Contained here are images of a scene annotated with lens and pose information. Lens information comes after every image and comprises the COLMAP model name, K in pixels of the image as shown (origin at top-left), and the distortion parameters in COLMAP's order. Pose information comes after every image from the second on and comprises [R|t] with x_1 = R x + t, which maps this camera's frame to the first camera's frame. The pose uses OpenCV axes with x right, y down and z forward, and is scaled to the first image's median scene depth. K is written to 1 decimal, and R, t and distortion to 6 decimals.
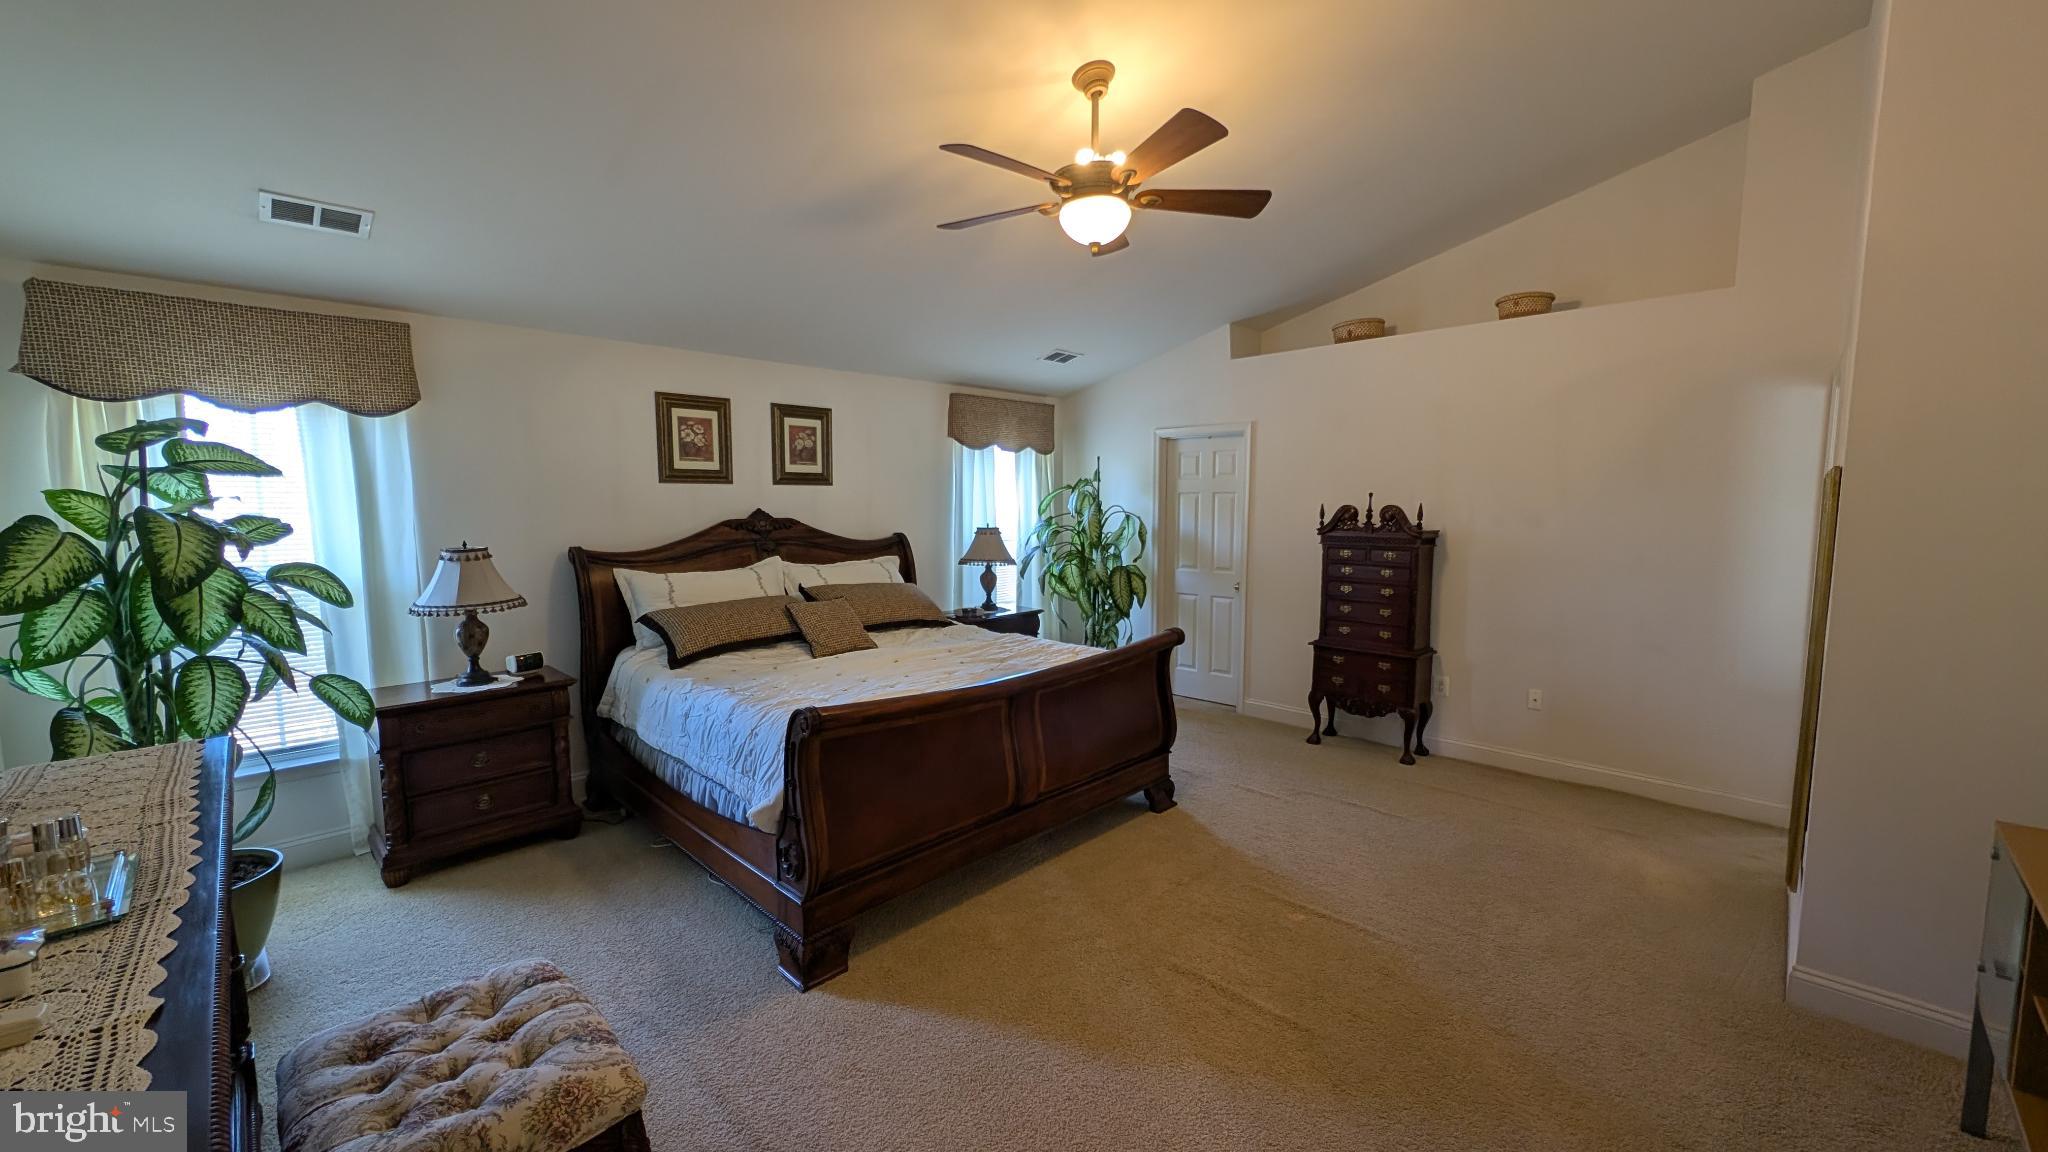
lens RADIAL K [[748.0, 0, 1024.0], [0, 748.0, 576.0], [0, 0, 1]] dist [-0.045611, -0.000012]
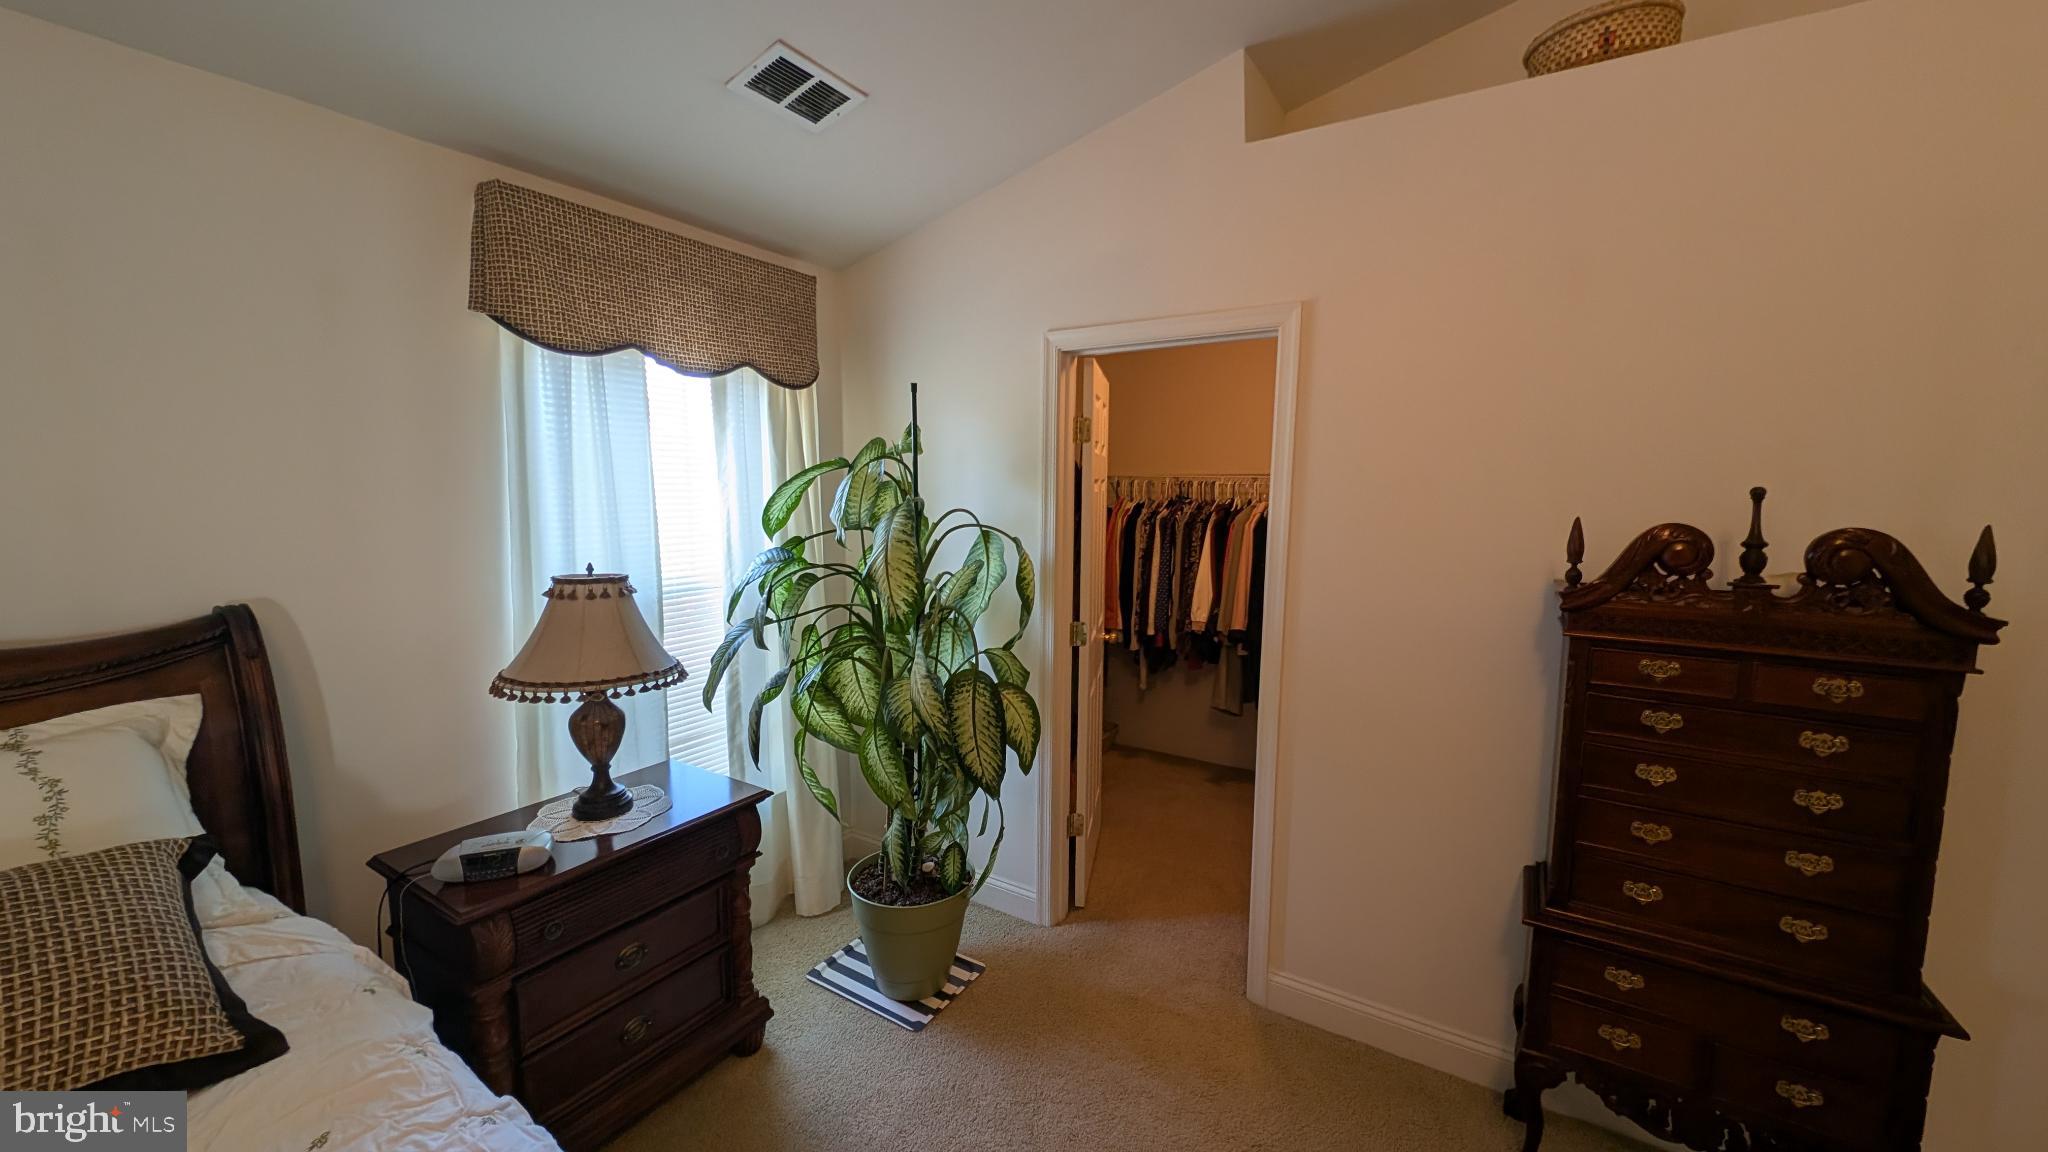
lens RADIAL K [[771.3, 0, 1020.5], [0, 771.3, 587.2], [0, 0, 1]] dist [0.001335, 0.000051]
pose [[0.977005, -0.017060, 0.212532, 0.069201], [0.010828, 0.999478, 0.030451, -0.068762], [-0.212941, -0.027450, 0.976679, 0.611803]]
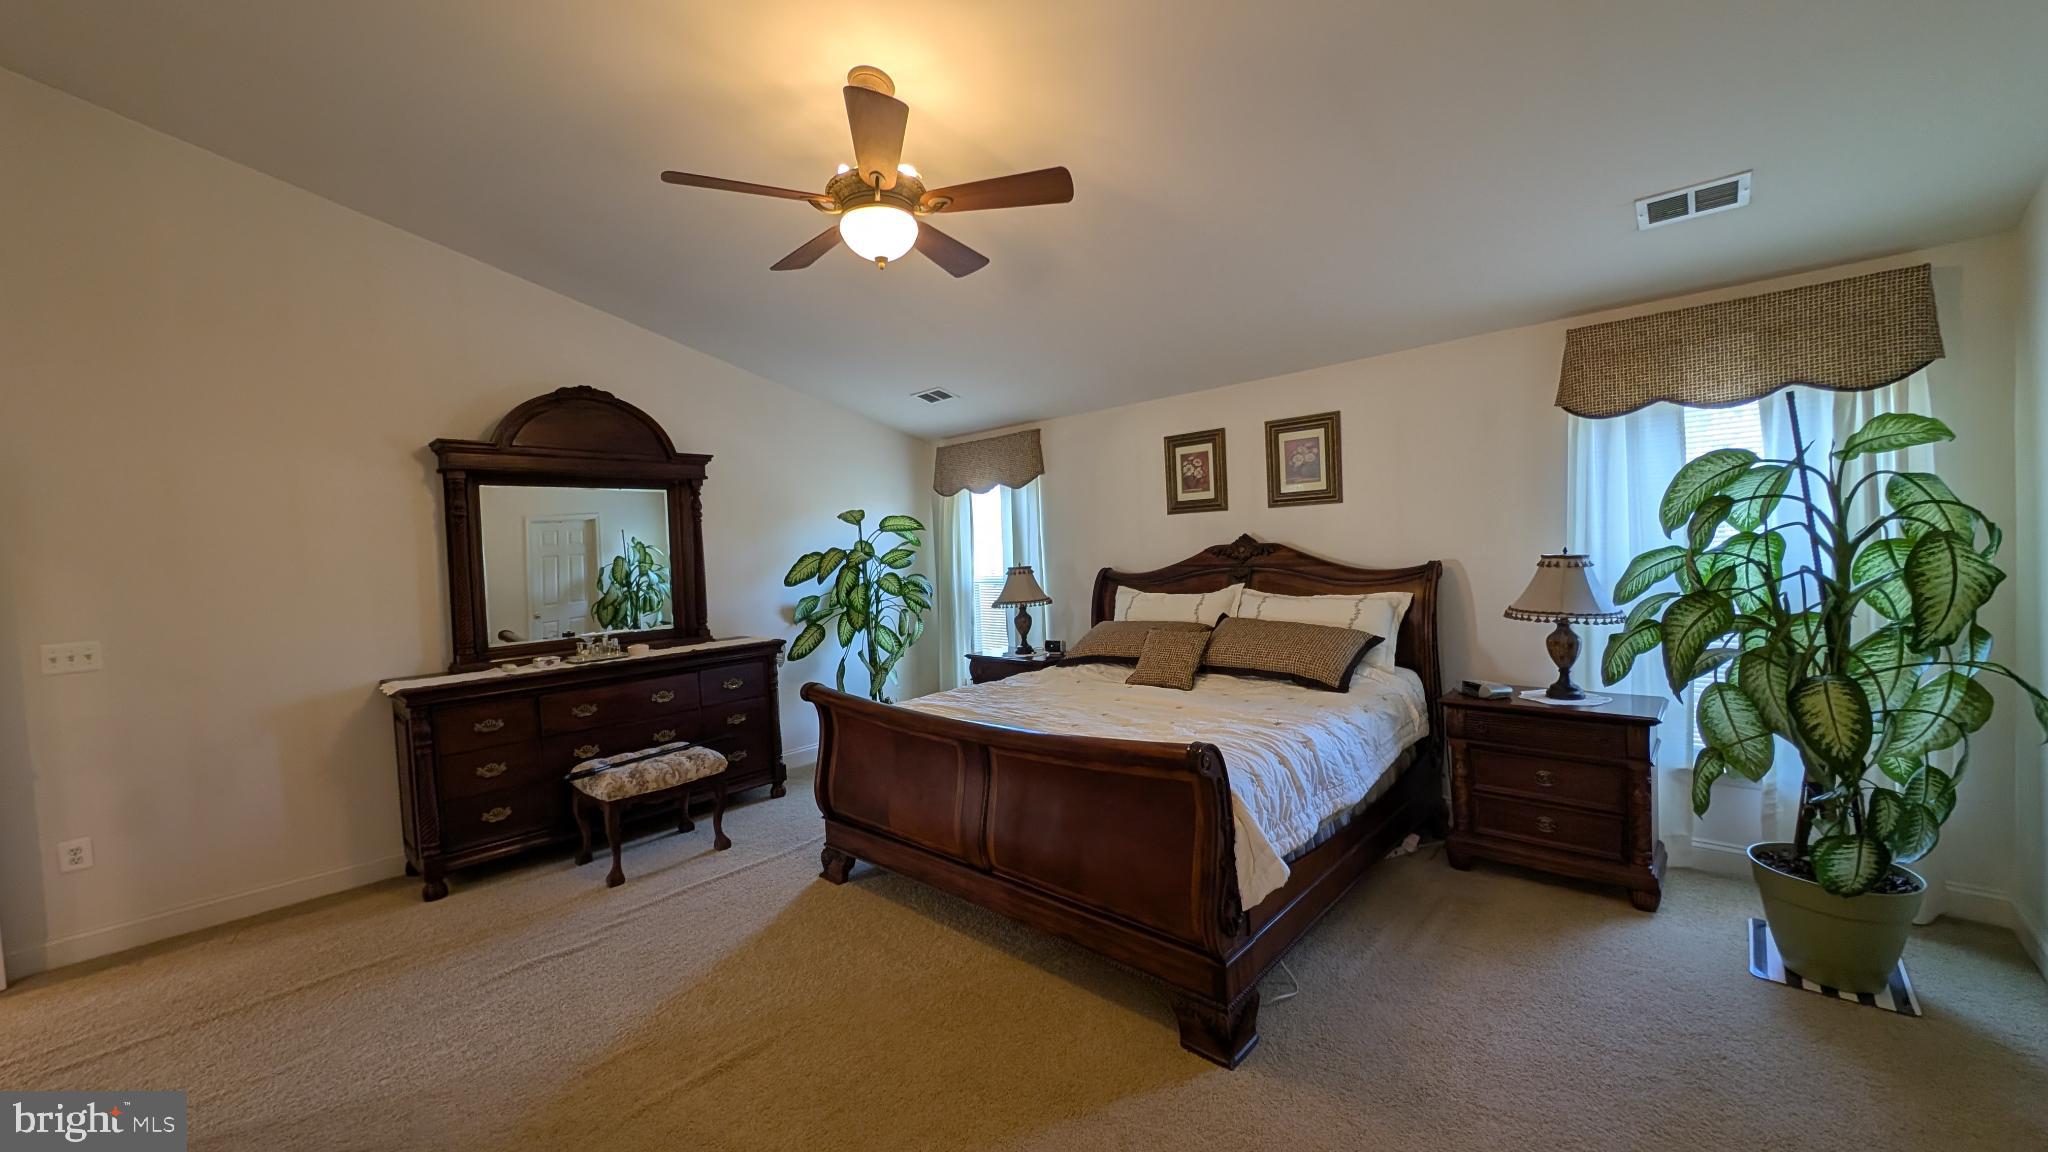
lens RADIAL K [[771.3, 0, 1020.5], [0, 771.3, 587.2], [0, 0, 1]] dist [0.001335, 0.000051]
pose [[0.025430, 0.062855, -0.997699, 0.545173], [-0.045033, 0.997080, 0.061668, -0.058125], [0.998662, 0.043361, 0.028187, 0.560467]]
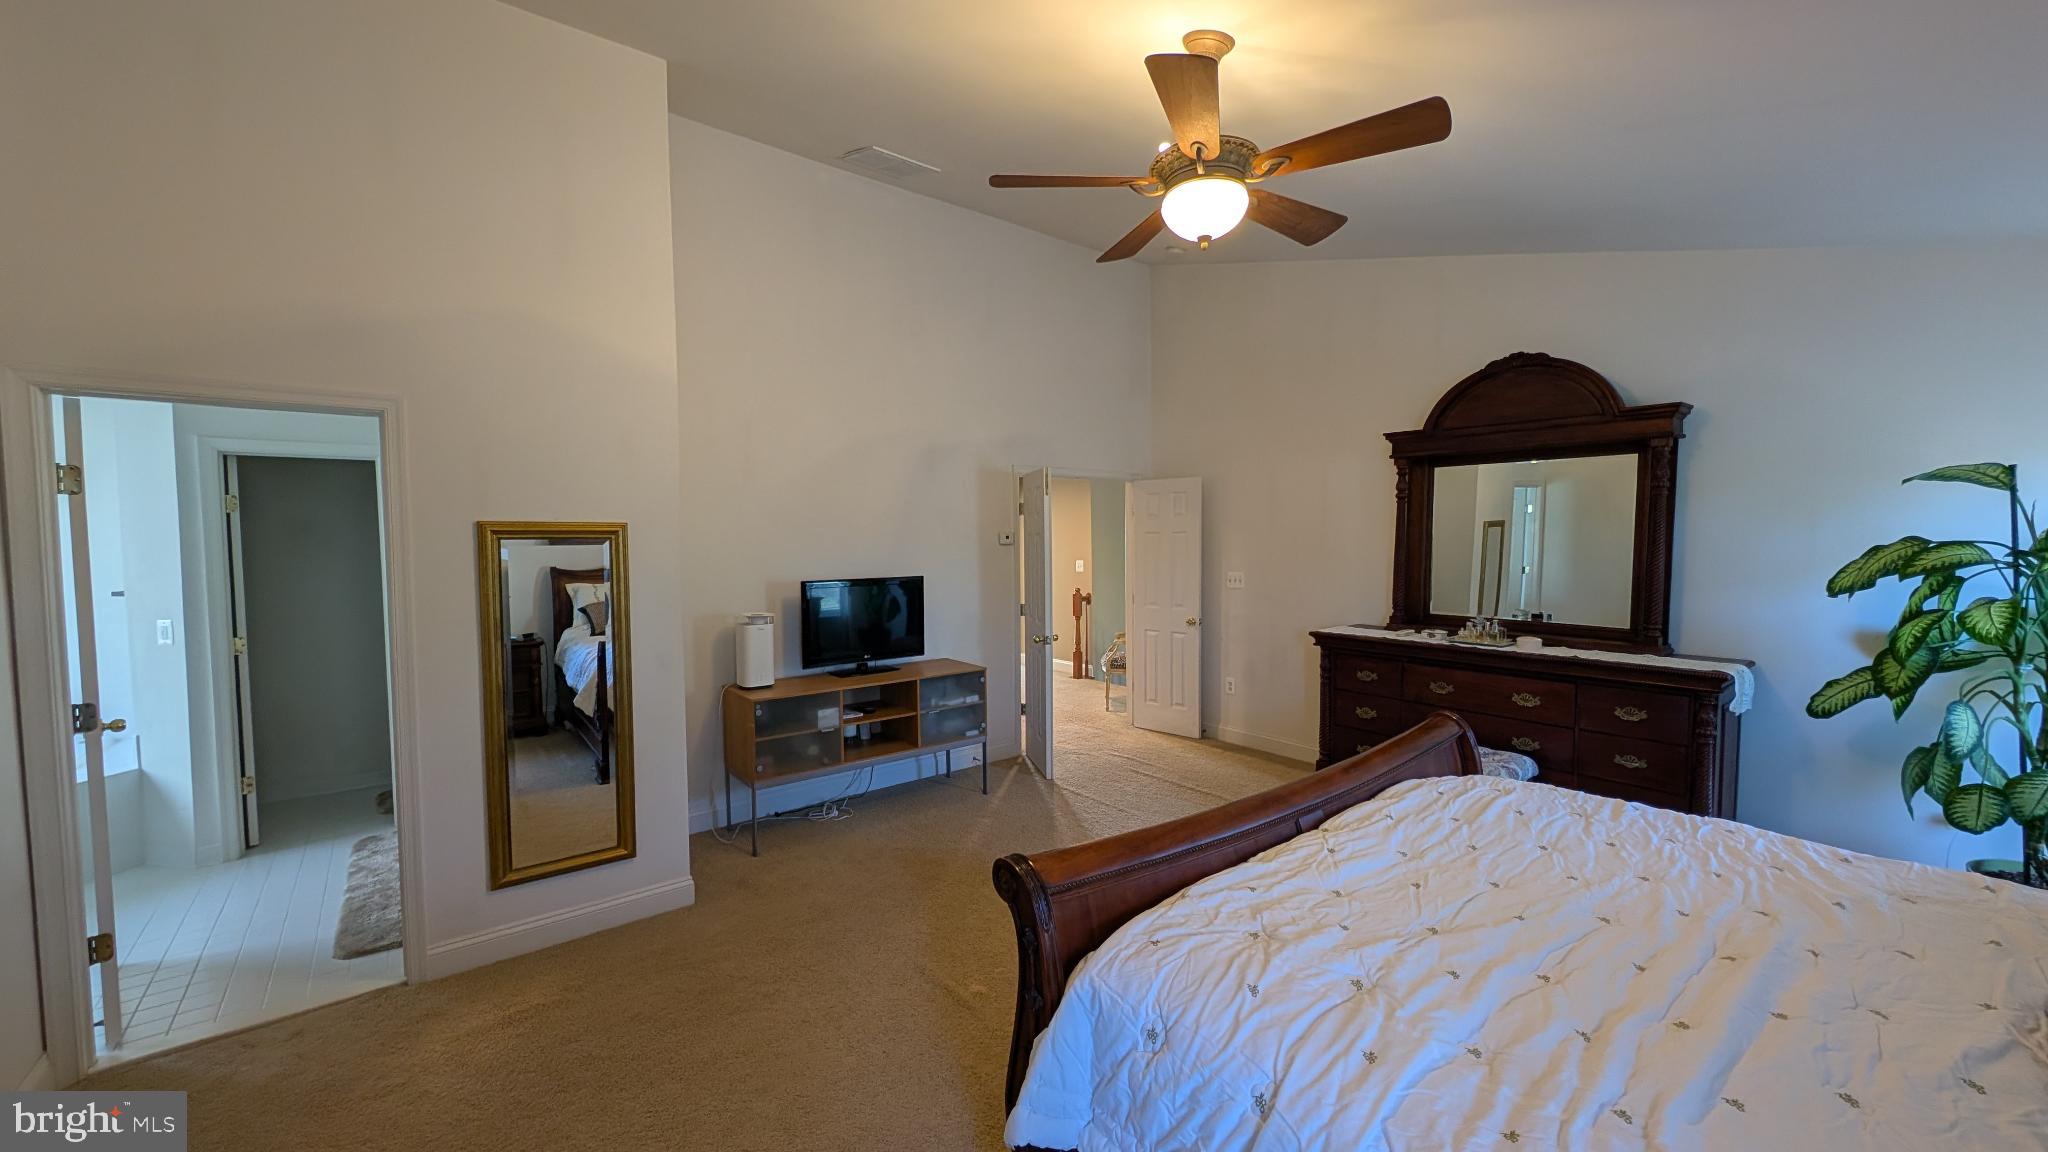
lens RADIAL K [[742.4, 0, 991.5], [0, 742.4, 571.2], [0, 0, 1]] dist [0.000234, -0.000021]
pose [[-0.988388, 0.007780, 0.151750, 0.121160], [0.028180, 0.990749, 0.132750, -0.096129], [-0.149314, 0.135485, -0.979464, 0.928548]]
